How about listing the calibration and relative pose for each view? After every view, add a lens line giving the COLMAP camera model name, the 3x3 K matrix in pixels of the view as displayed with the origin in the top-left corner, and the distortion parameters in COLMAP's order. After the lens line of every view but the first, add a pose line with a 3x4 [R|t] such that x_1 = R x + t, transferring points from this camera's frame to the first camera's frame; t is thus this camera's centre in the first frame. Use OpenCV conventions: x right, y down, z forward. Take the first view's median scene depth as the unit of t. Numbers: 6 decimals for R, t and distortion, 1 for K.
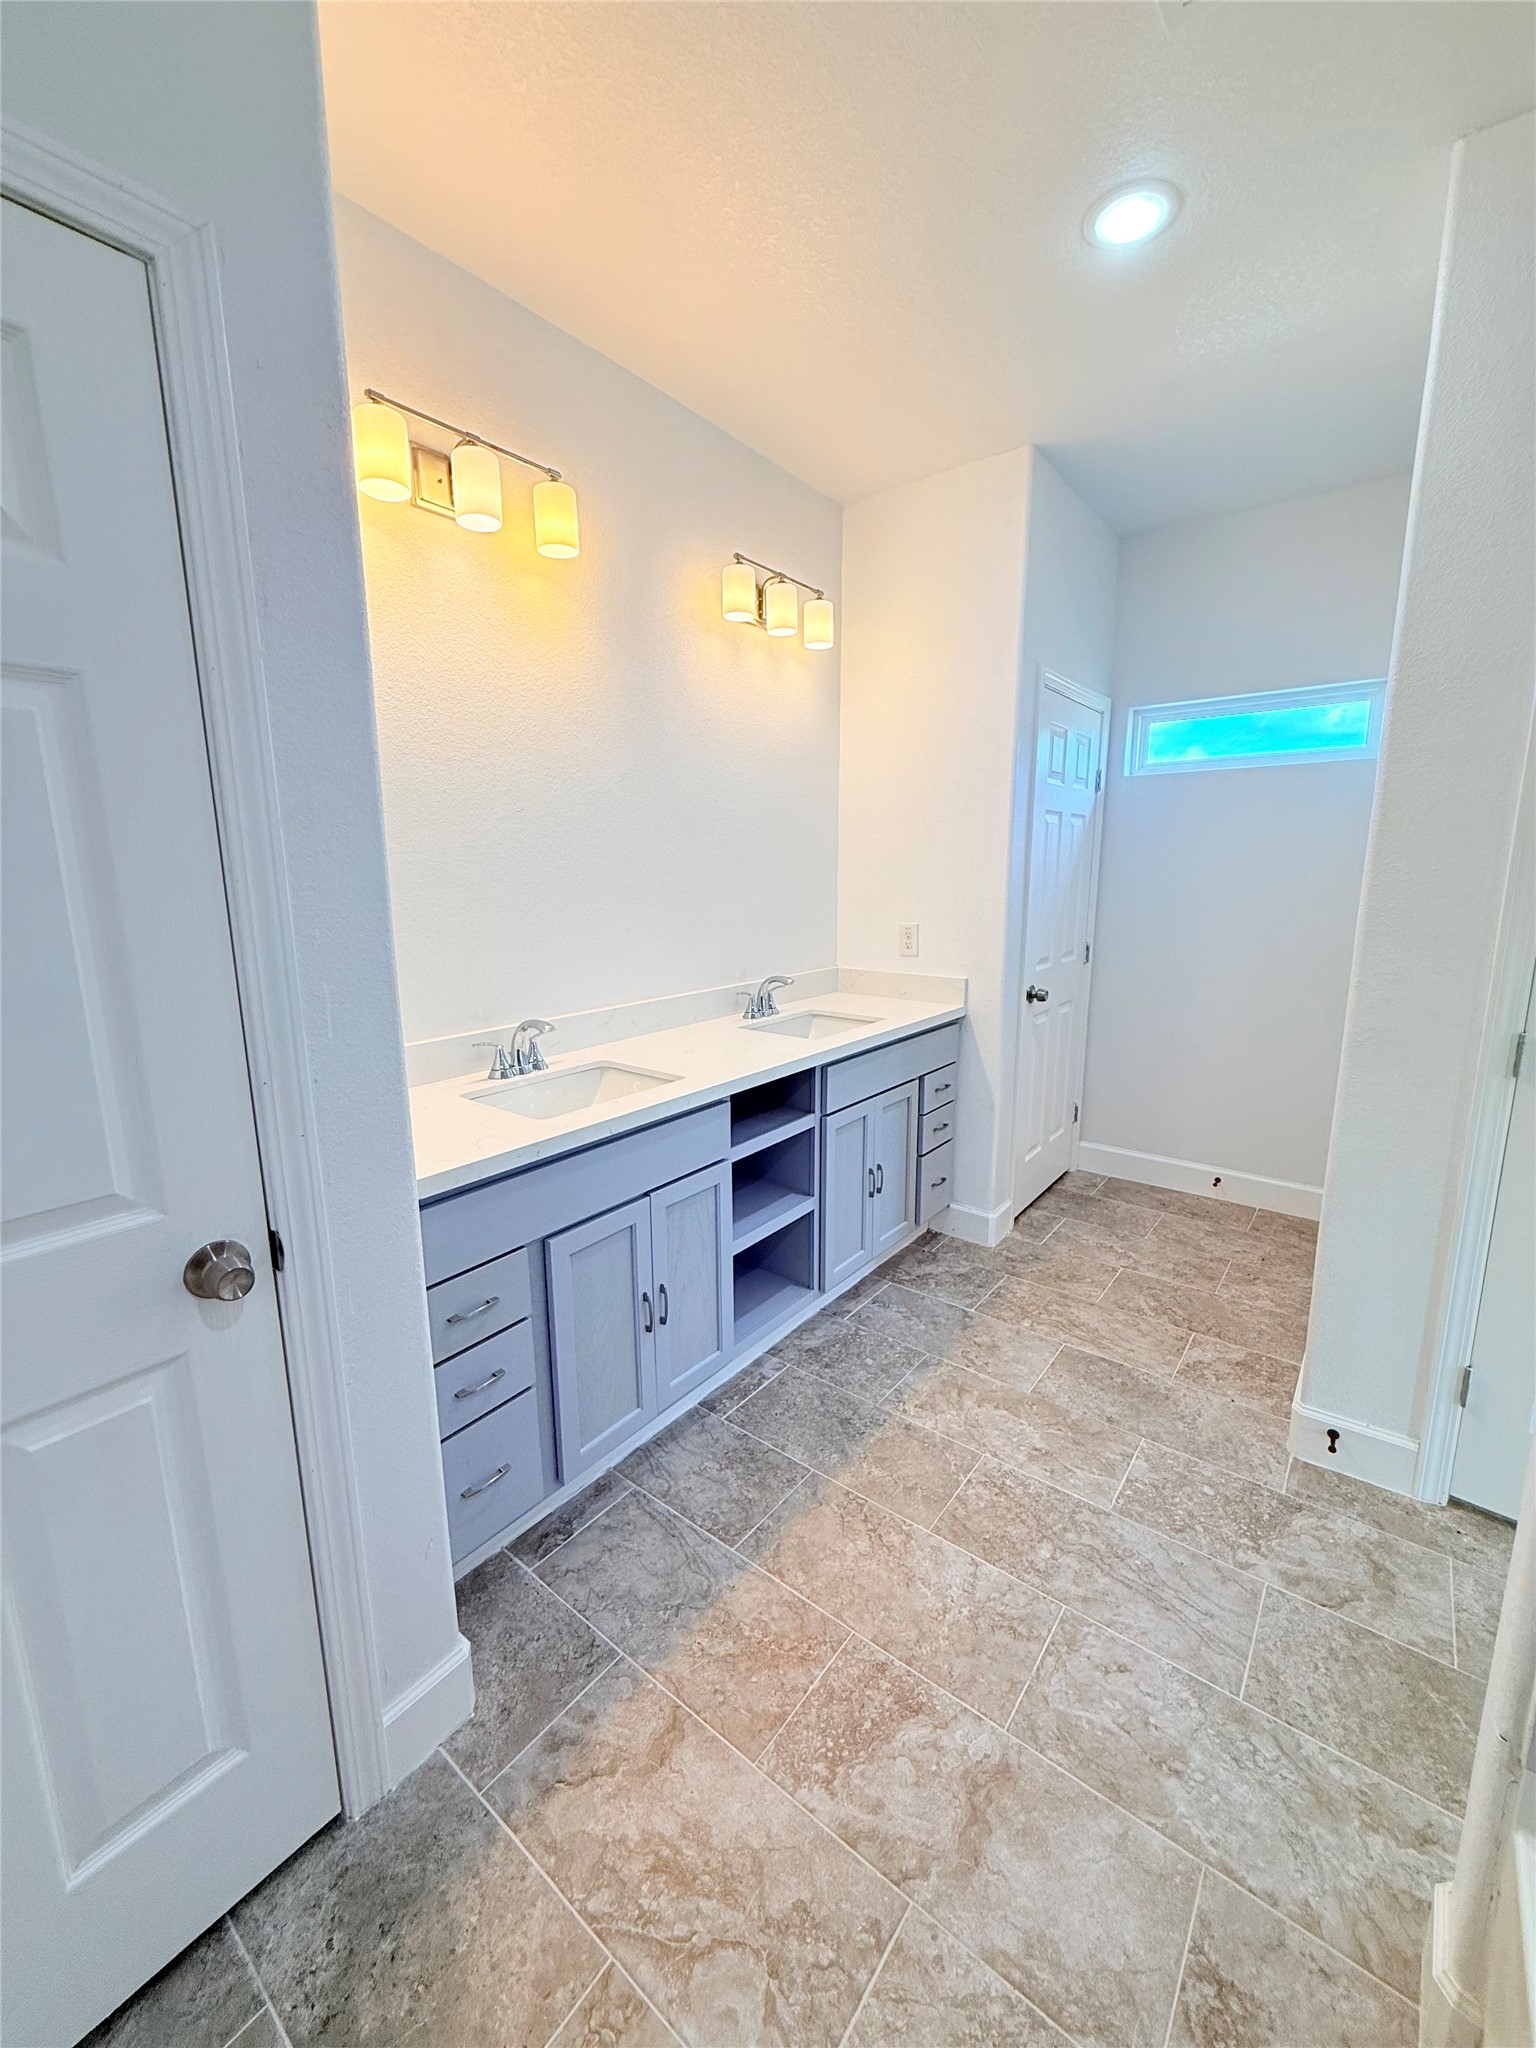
lens RADIAL K [[819.3, 0, 767.4], [0, 819.3, 1018.2], [0, 0, 1]] dist [-0.000506, 0.000262]
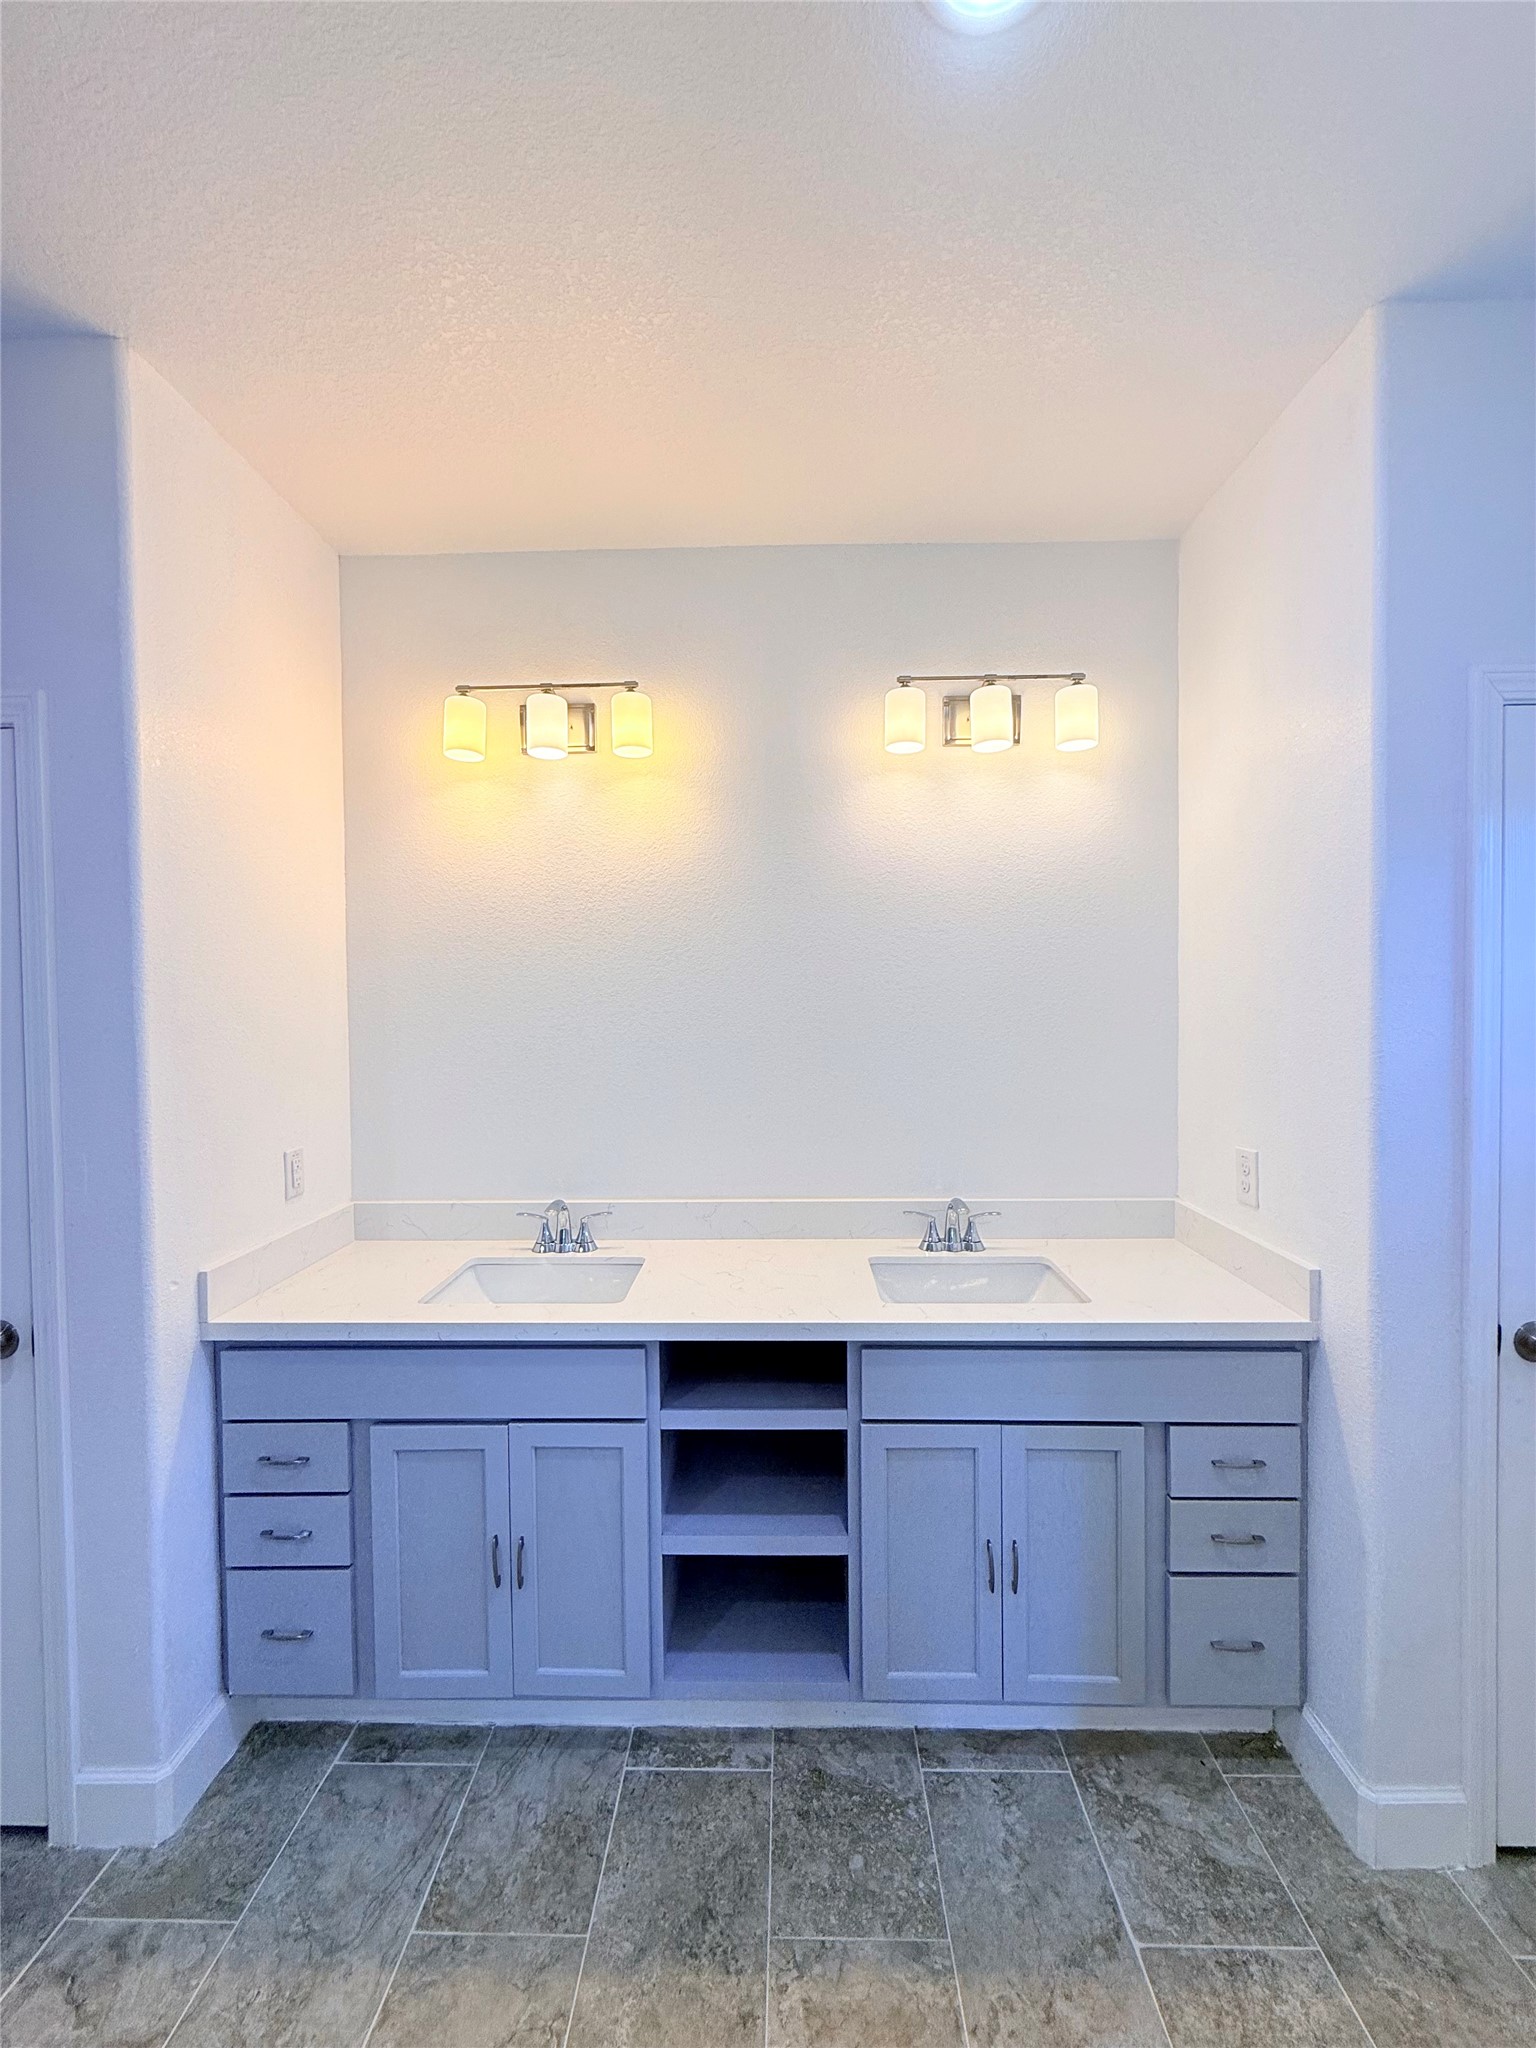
lens RADIAL K [[810.7, 0, 763.5], [0, 810.7, 1024.3], [0, 0, 1]] dist [-0.000589, 0.000336]
pose [[0.597603, 0.013909, -0.801671, 0.585920], [-0.141183, 0.986052, -0.088137, -0.141752], [0.789264, 0.165854, 0.591232, 0.506240]]
